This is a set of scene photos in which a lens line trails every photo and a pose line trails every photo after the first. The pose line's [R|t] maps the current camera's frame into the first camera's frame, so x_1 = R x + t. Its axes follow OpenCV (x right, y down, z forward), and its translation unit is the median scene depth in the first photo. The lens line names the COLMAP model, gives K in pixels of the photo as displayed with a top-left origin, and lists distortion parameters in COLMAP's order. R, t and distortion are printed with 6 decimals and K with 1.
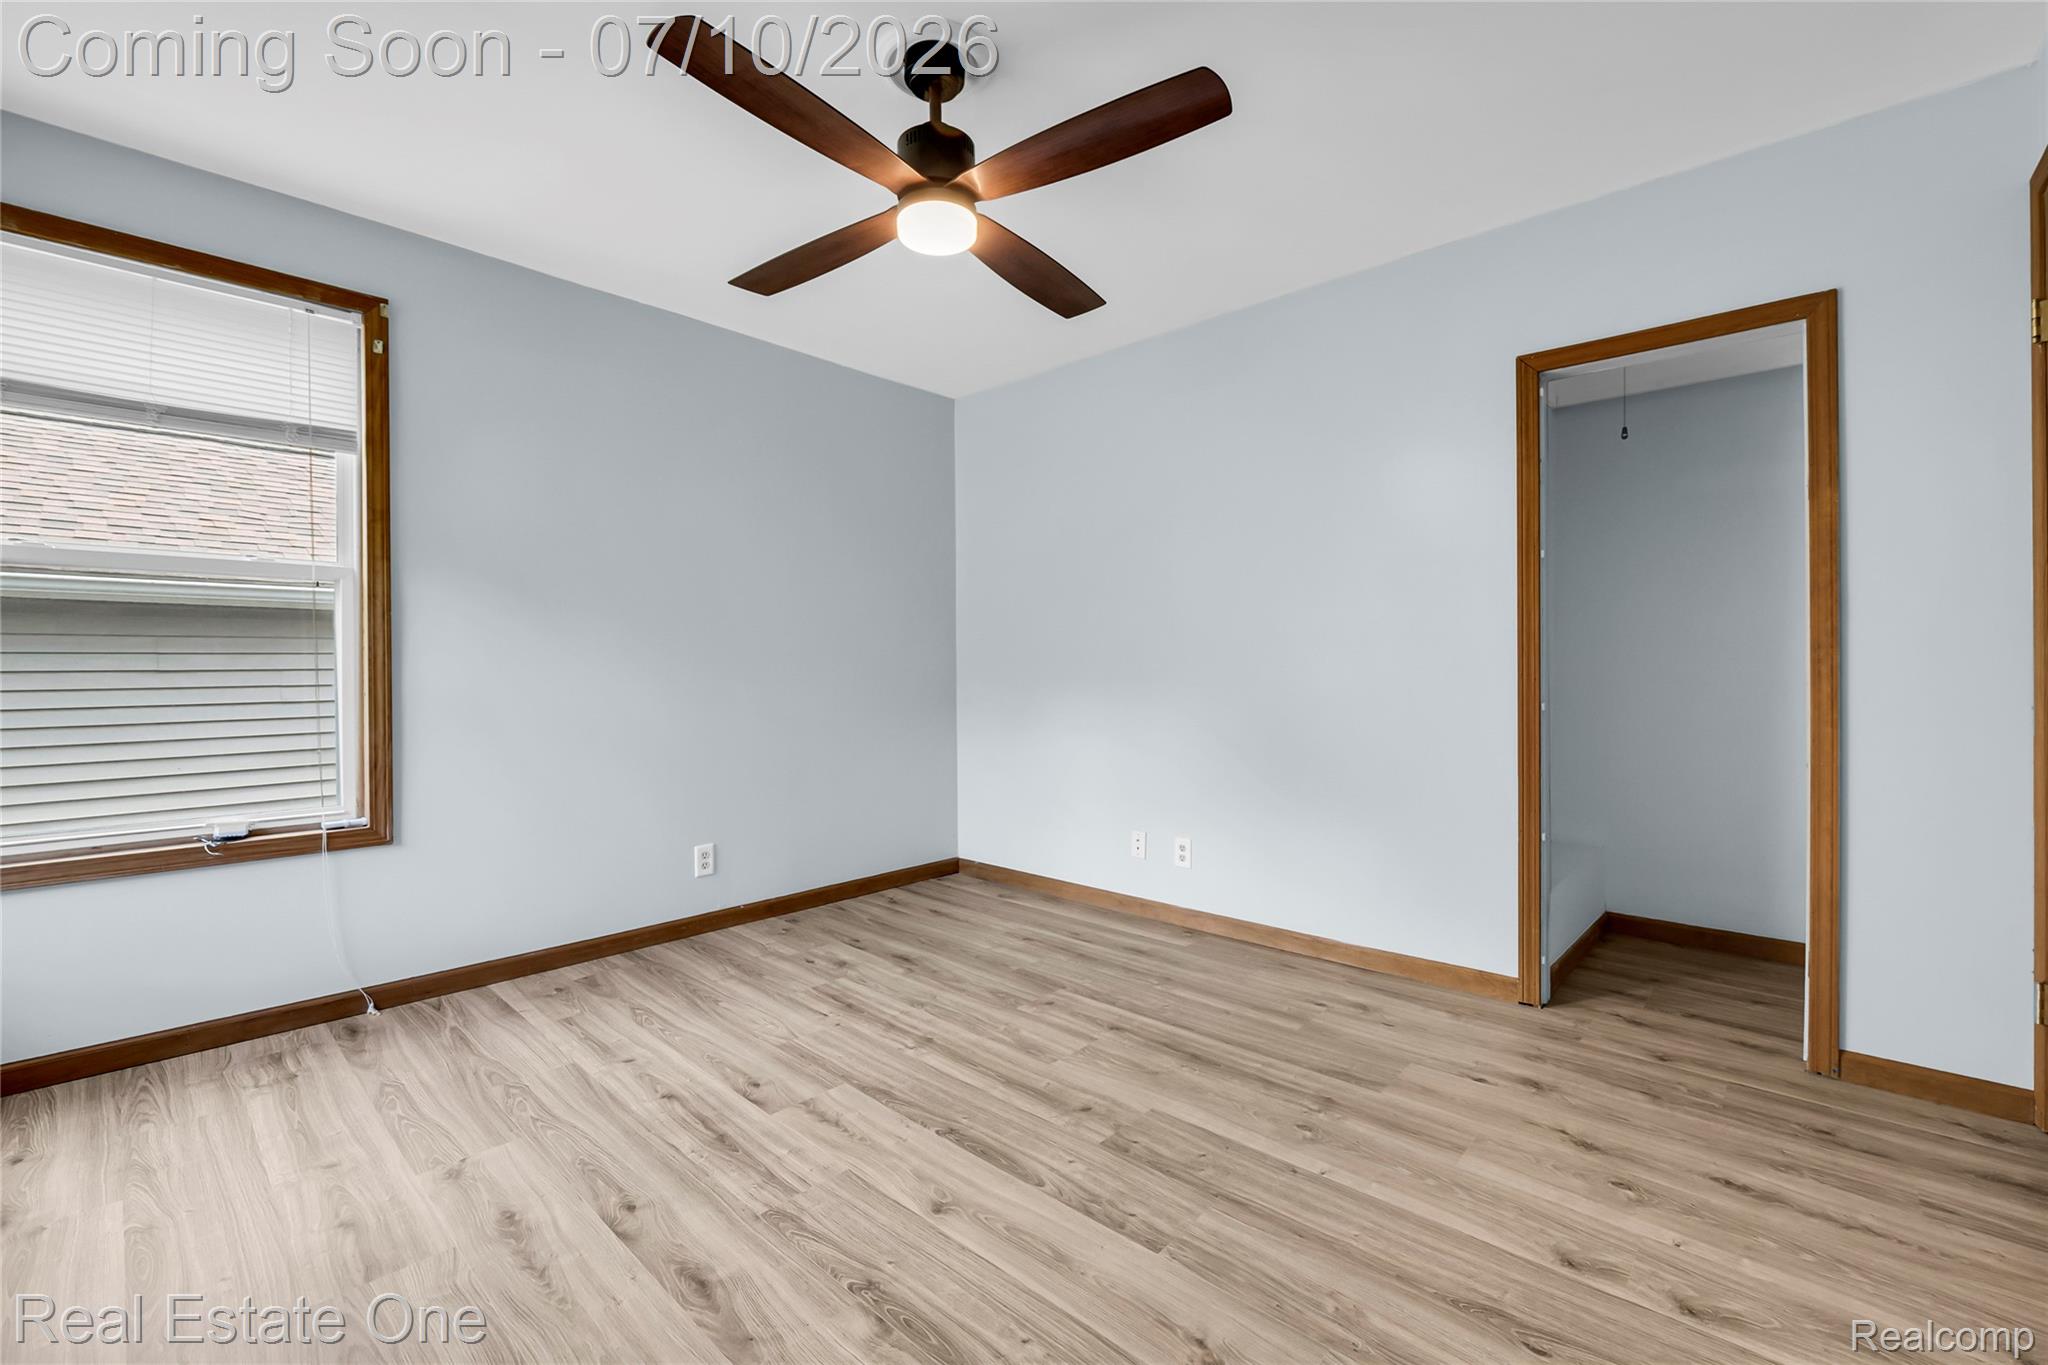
lens RADIAL K [[847.2, 0, 1017.9], [0, 847.2, 672.2], [0, 0, 1]] dist [-0.004324, -0.000604]
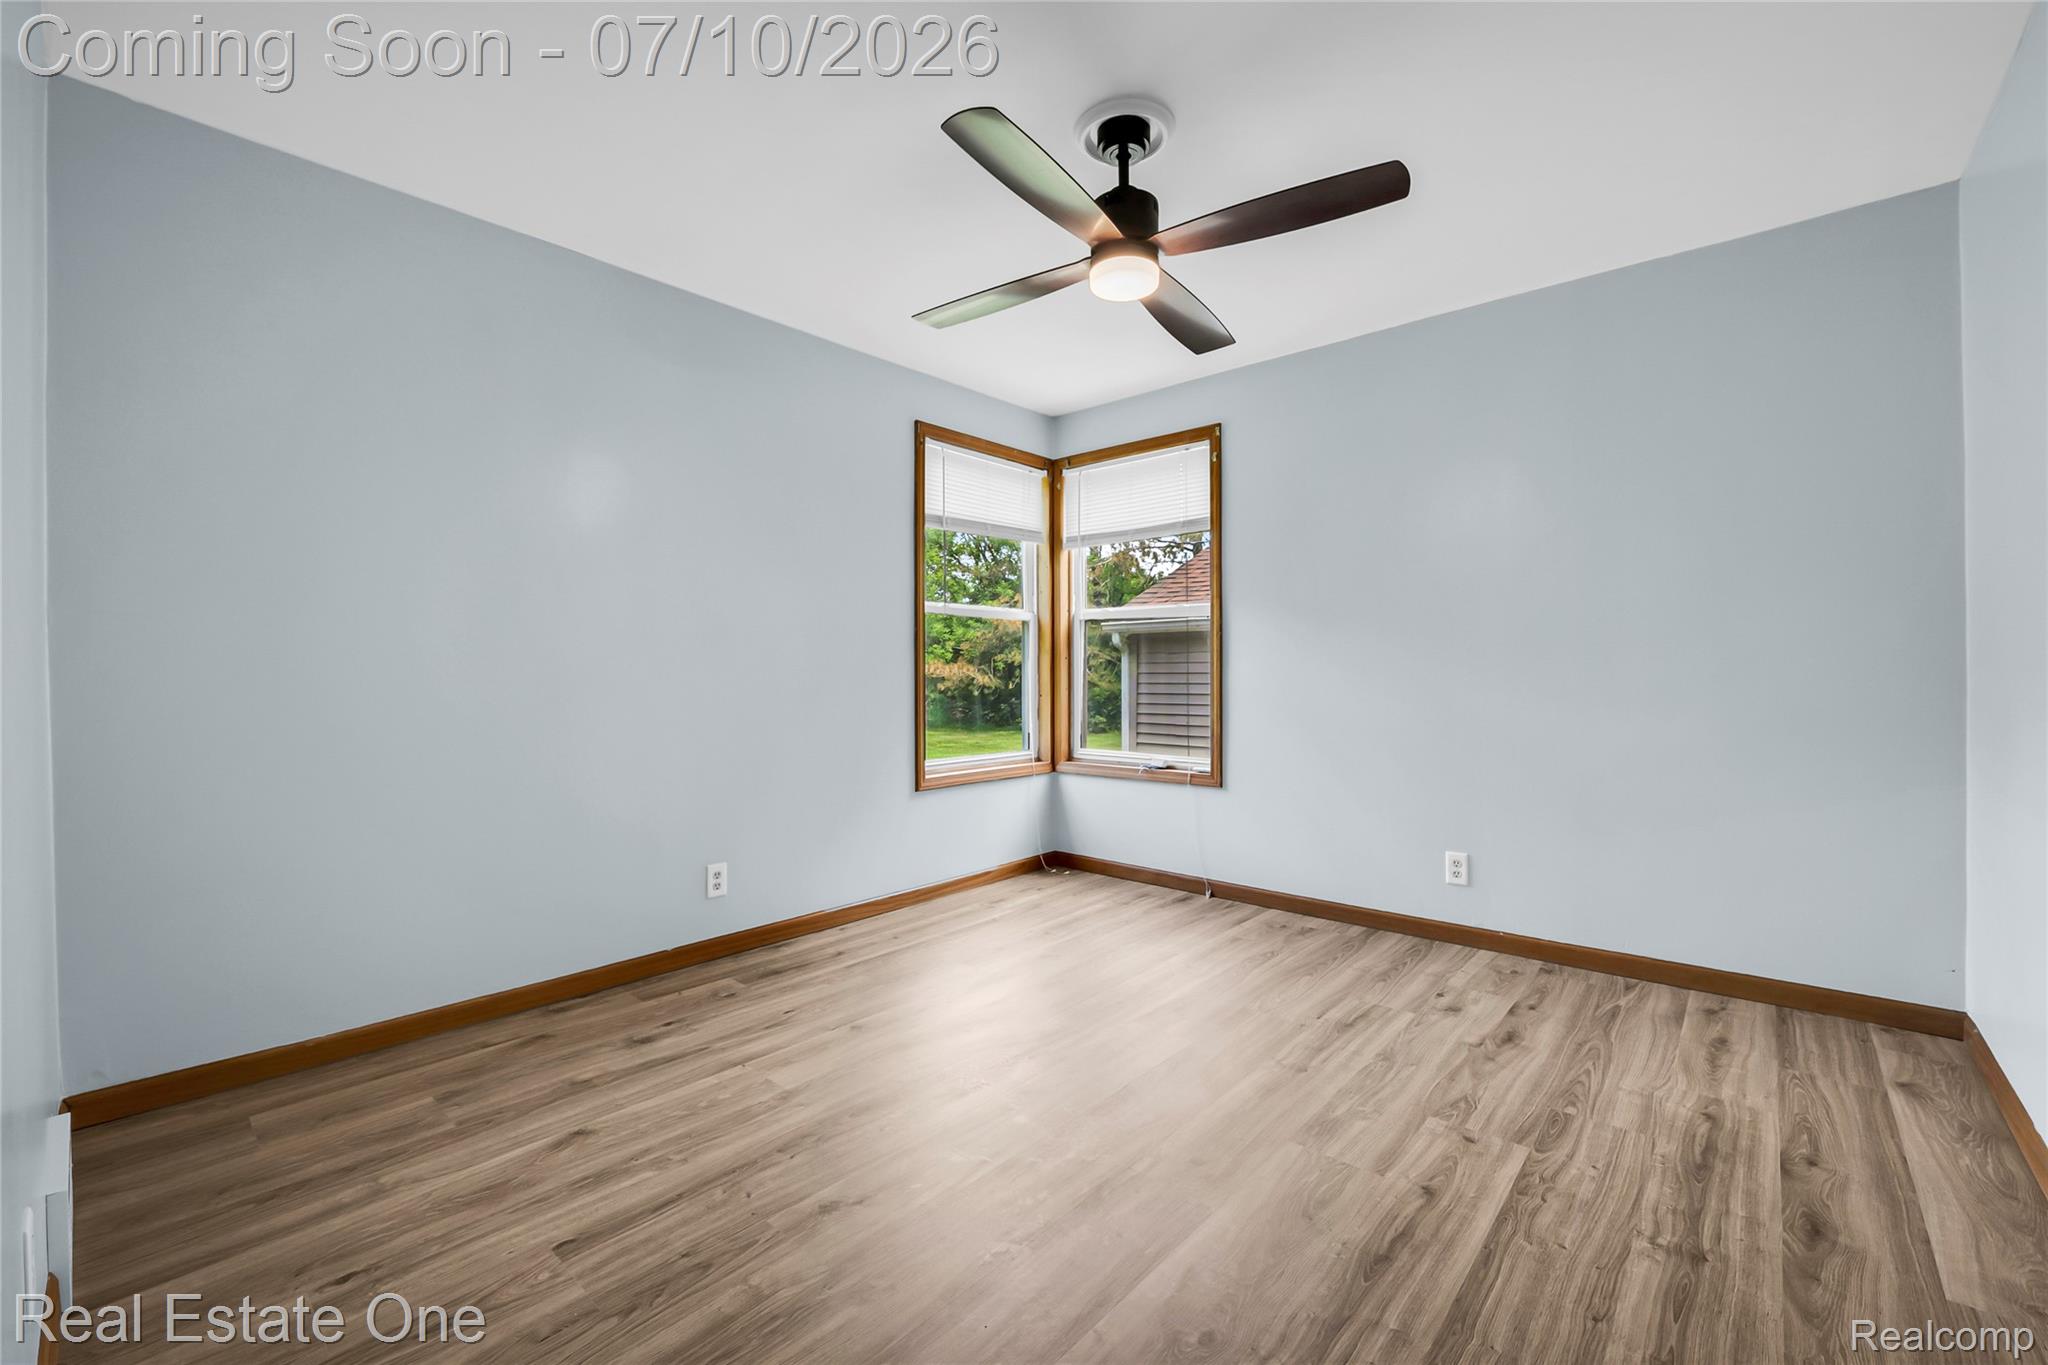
lens RADIAL K [[847.2, 0, 1017.9], [0, 847.2, 672.2], [0, 0, 1]] dist [-0.004324, -0.000604]
pose [[0.017193, -0.003488, -0.999846, 0.675693], [-0.004520, 0.999983, -0.003566, 0.005543], [0.999842, 0.004581, 0.017177, 0.561046]]
